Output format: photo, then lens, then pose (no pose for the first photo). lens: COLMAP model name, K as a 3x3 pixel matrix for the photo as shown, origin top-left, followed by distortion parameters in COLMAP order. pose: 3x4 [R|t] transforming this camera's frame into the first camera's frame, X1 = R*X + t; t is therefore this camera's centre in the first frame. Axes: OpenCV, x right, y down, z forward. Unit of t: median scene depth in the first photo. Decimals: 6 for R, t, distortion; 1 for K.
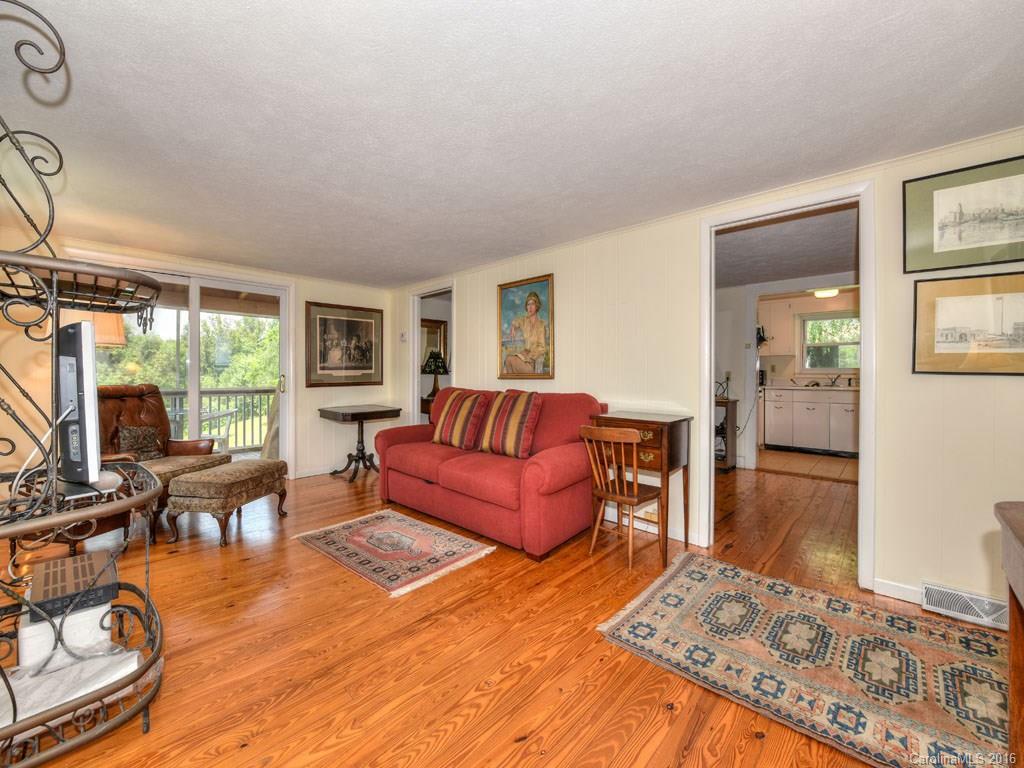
lens RADIAL K [[413.4, 0, 495.7], [0, 413.4, 372.2], [0, 0, 1]] dist [-0.019700, -0.001513]
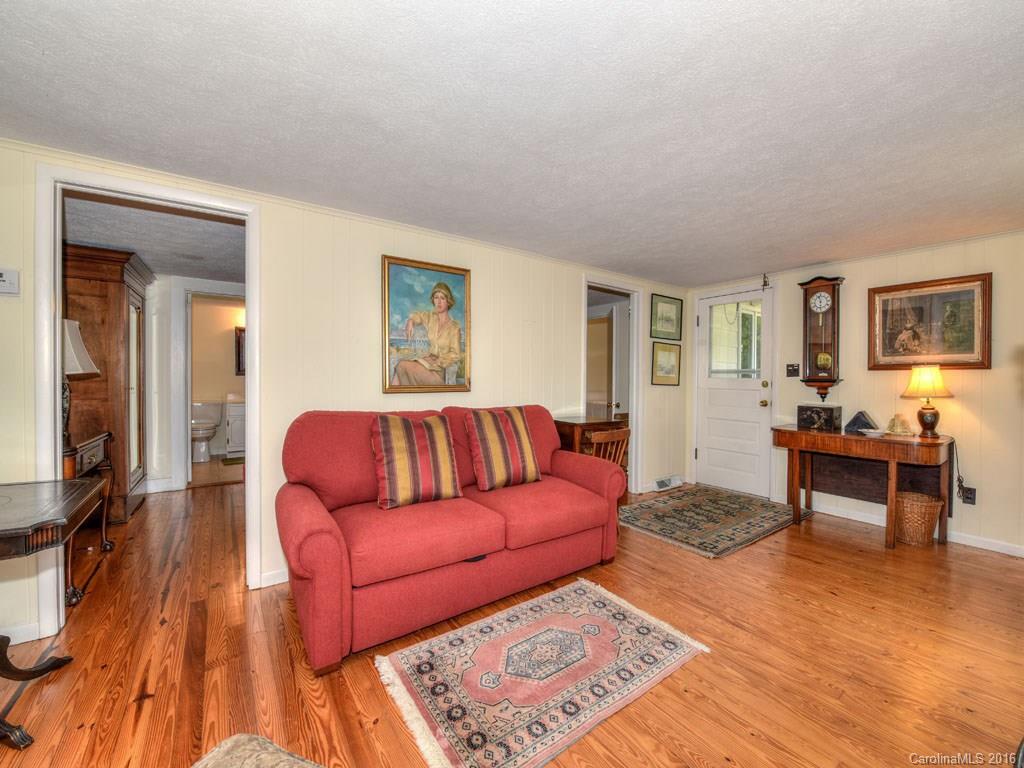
lens RADIAL K [[413.4, 0, 508.9], [0, 413.4, 389.3], [0, 0, 1]] dist [-0.019700, -0.001513]
pose [[0.193381, -0.023197, 0.980849, -0.693110], [-0.011994, 0.999590, 0.026005, -0.011466], [-0.981050, -0.016793, 0.193024, 0.737340]]
